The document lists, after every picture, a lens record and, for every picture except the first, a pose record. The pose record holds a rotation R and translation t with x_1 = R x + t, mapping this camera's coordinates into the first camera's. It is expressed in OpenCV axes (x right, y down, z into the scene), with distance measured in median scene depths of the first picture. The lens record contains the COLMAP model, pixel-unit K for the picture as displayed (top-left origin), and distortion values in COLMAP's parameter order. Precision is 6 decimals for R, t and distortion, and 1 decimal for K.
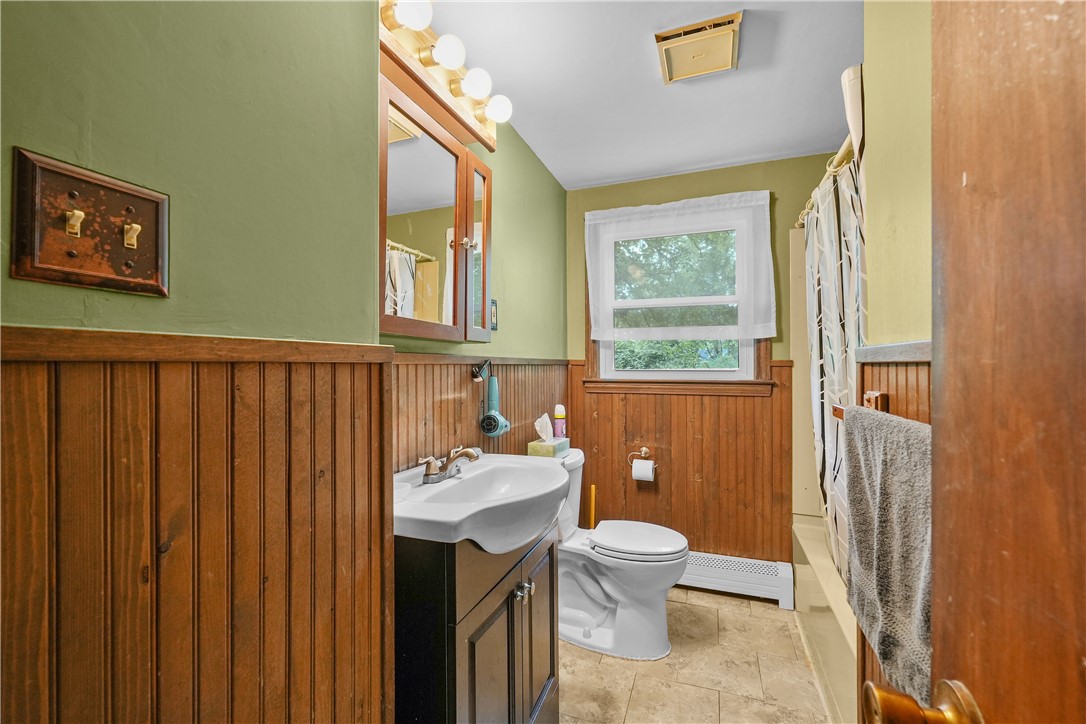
lens RADIAL K [[456.8, 0, 543.3], [0, 456.8, 361.1], [0, 0, 1]] dist [-0.008187, 0.003147]
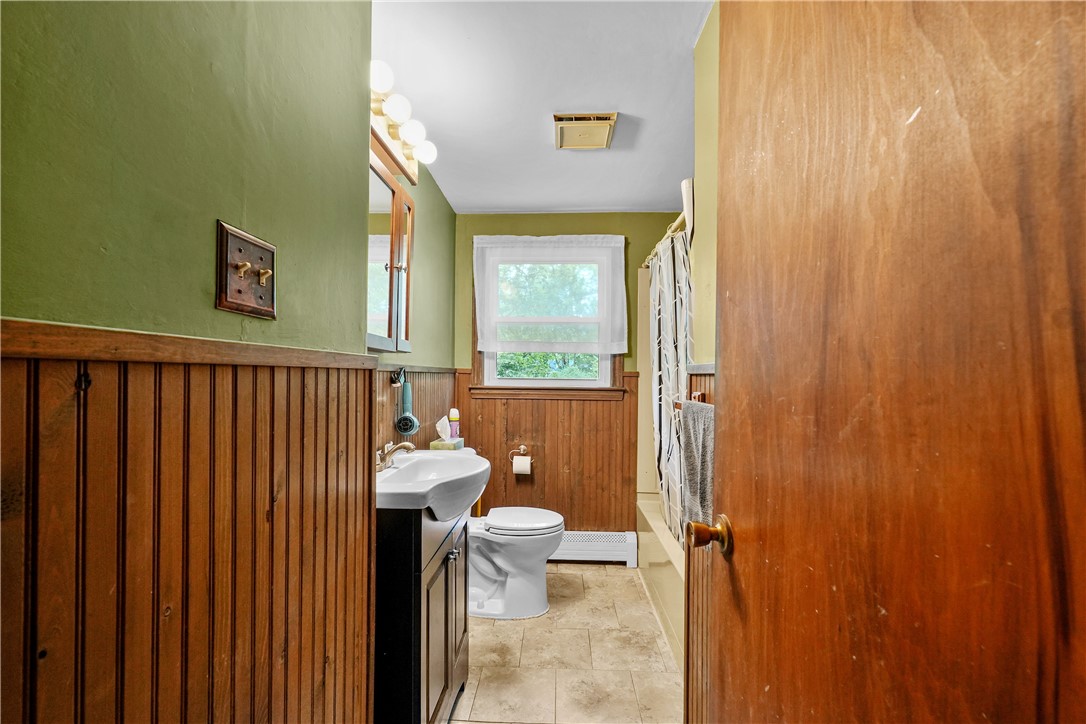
lens RADIAL K [[456.8, 0, 546.8], [0, 456.8, 370.2], [0, 0, 1]] dist [-0.008187, 0.003147]
pose [[0.947654, 0.015786, 0.318909, -0.145240], [-0.015857, 0.999871, -0.002371, 0.001164], [-0.318906, -0.002810, 0.947782, -0.177045]]
